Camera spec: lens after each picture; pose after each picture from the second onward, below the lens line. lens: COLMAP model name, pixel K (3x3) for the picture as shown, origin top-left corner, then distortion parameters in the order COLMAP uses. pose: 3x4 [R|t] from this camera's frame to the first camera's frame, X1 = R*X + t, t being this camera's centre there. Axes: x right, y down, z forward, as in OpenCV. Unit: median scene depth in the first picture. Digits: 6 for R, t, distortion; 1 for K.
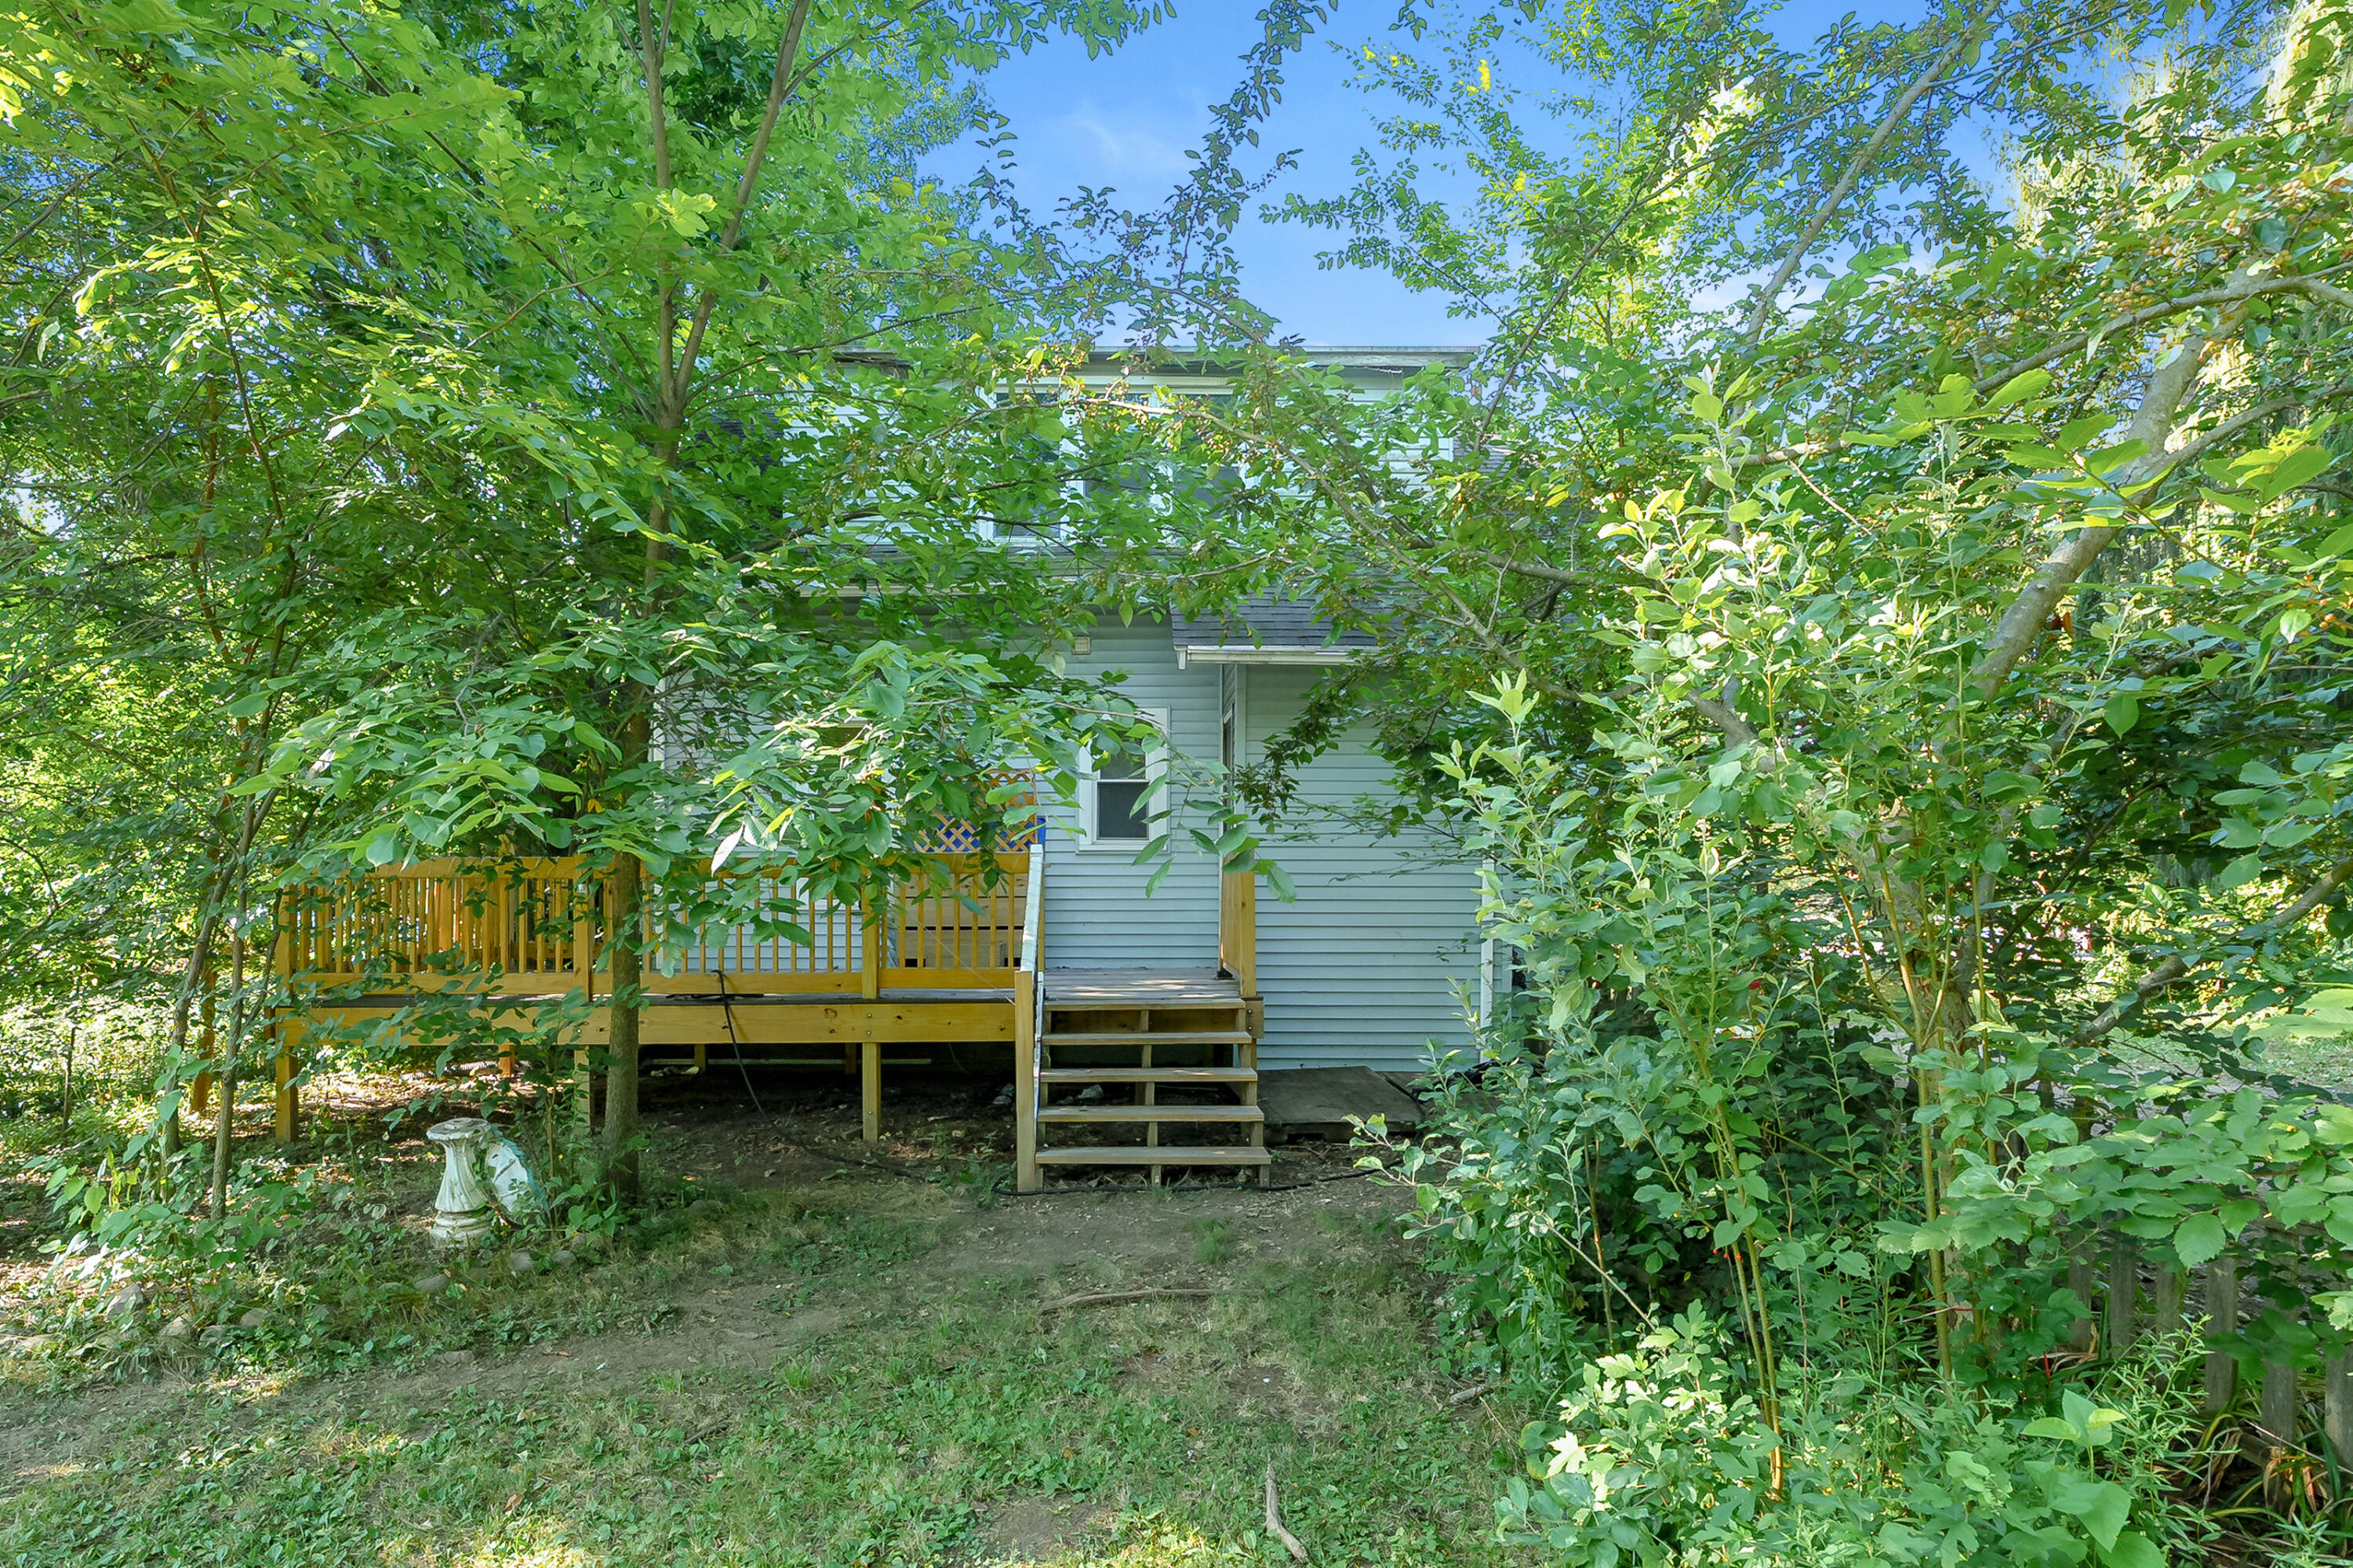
lens RADIAL K [[1075.7, 0, 1187.7], [0, 1075.7, 769.1], [0, 0, 1]] dist [-0.003536, 0.000335]
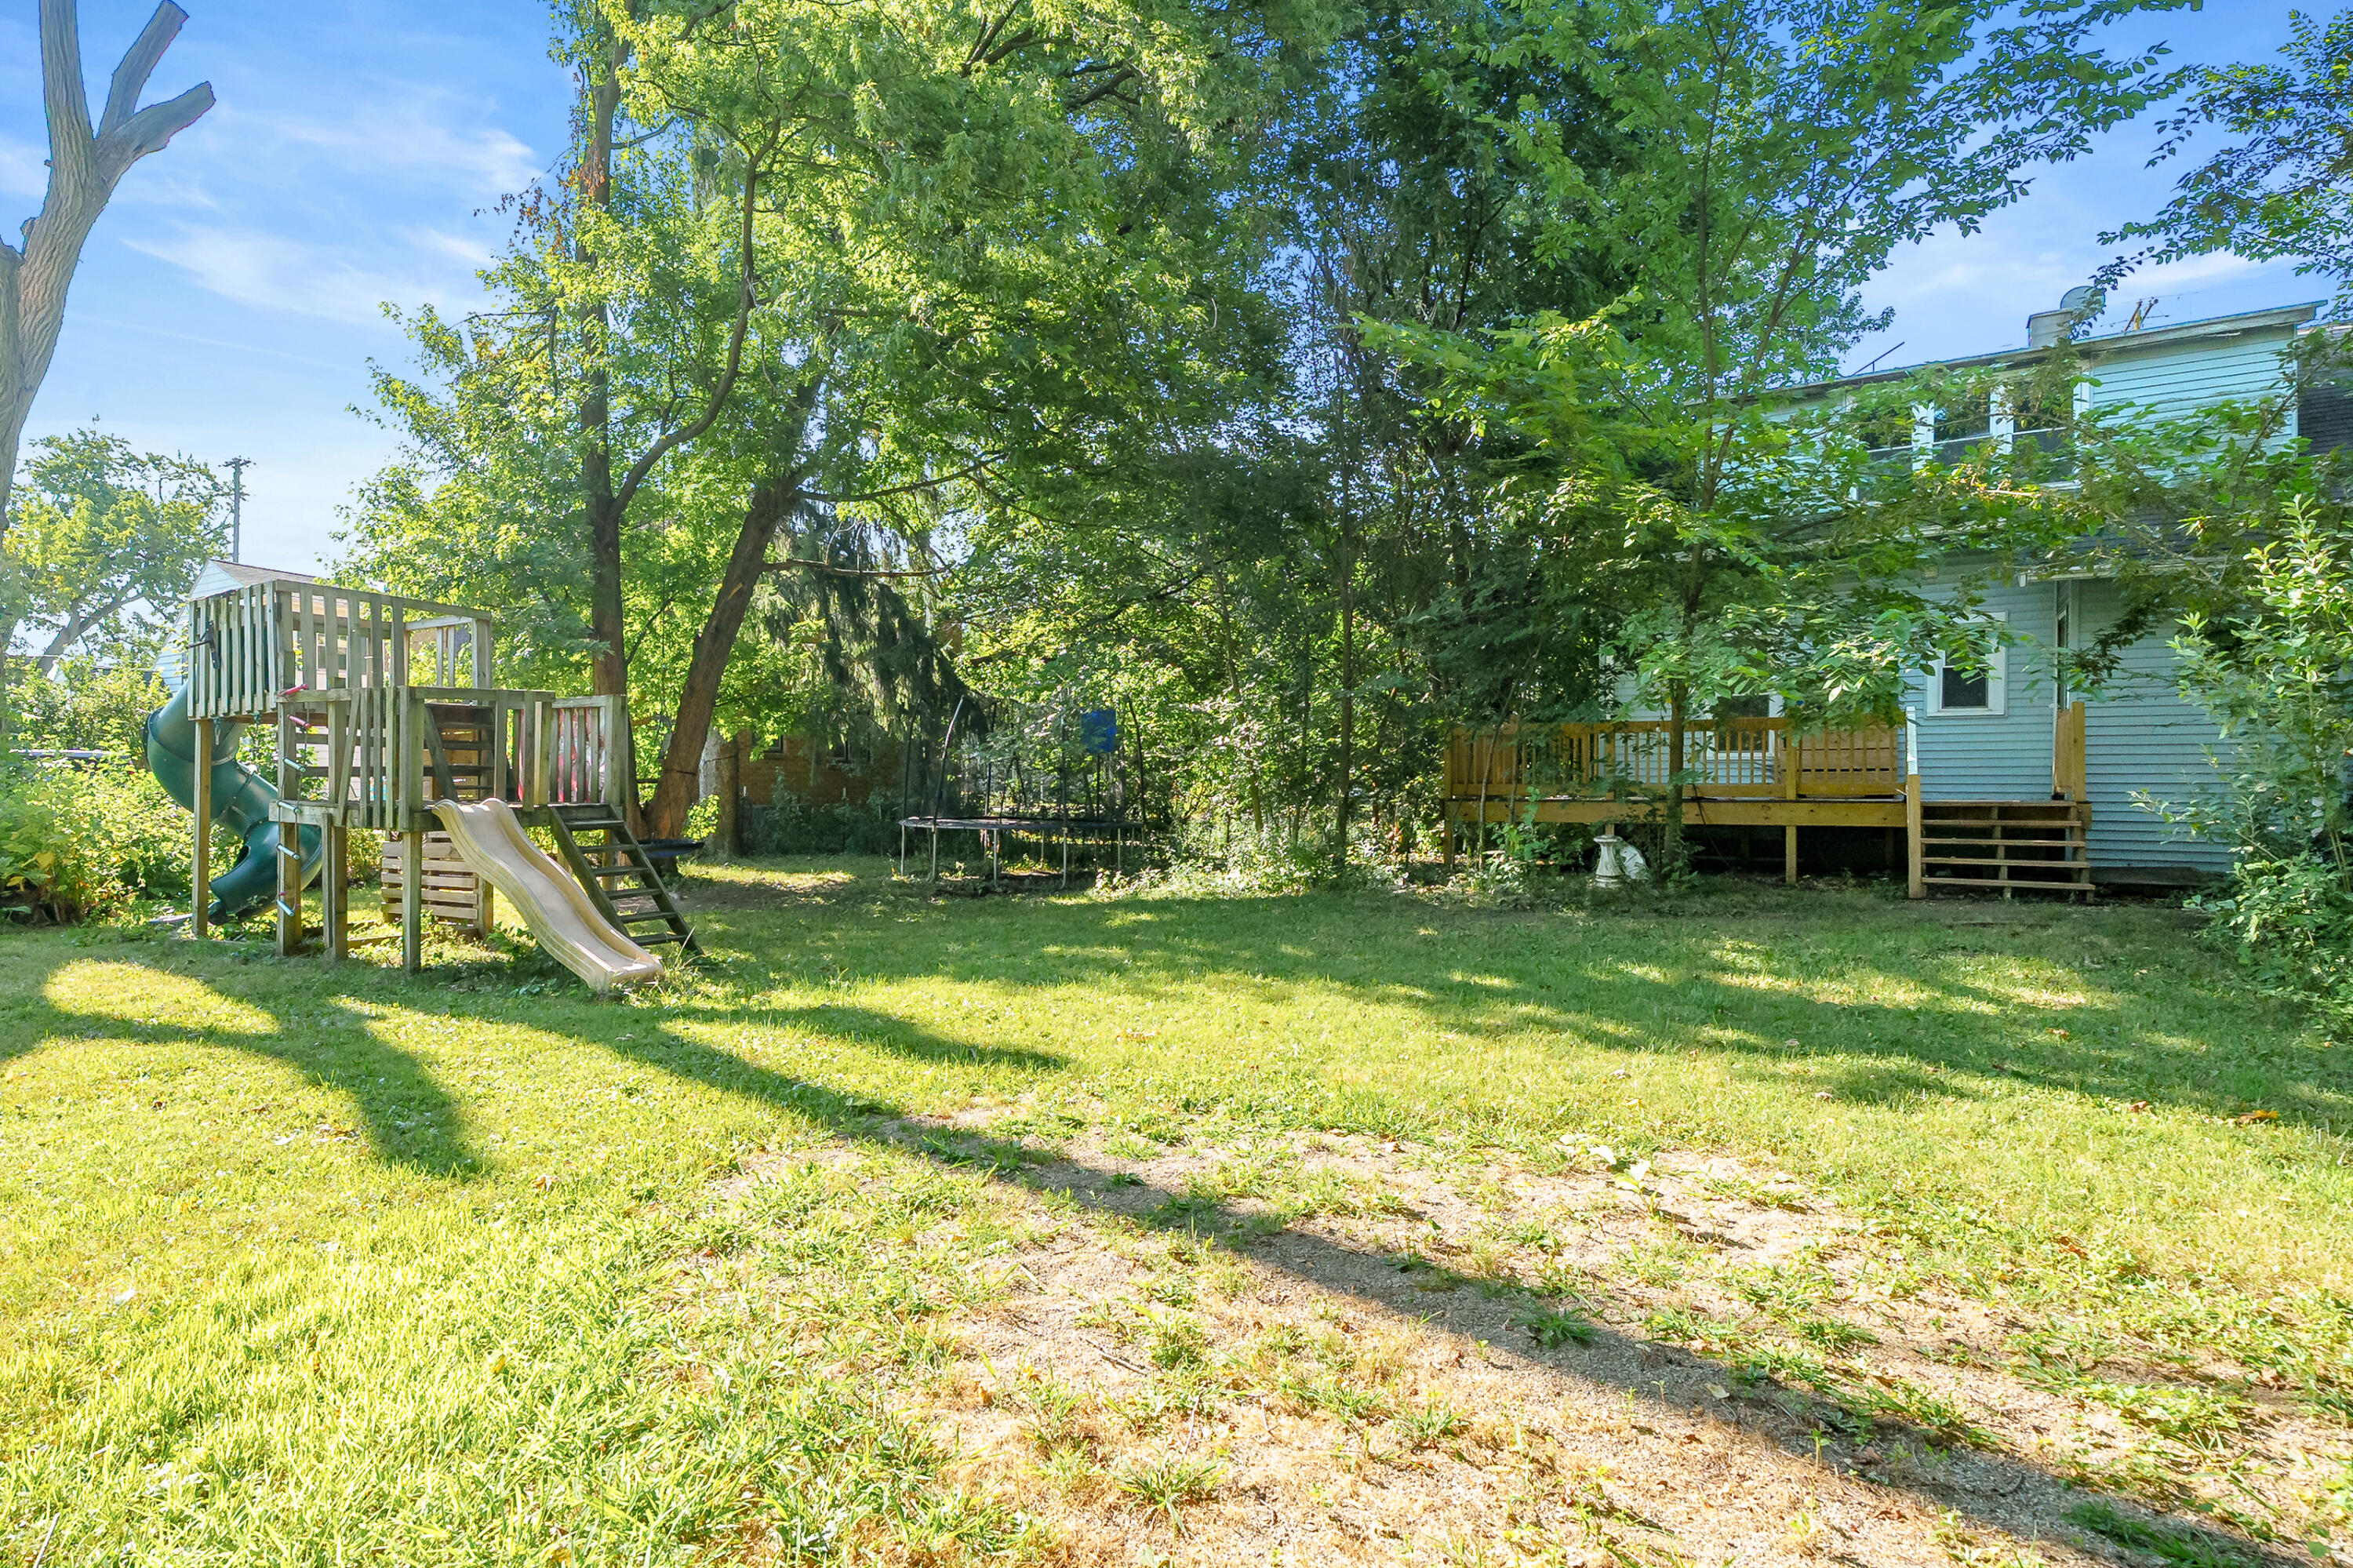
lens RADIAL K [[1075.7, 0, 1187.7], [0, 1075.7, 769.1], [0, 0, 1]] dist [-0.003536, 0.000335]
pose [[0.797693, 0.007170, -0.603021, -0.036484], [0.045533, 0.996359, 0.072079, -0.001677], [0.601342, -0.084954, 0.794462, -1.032276]]
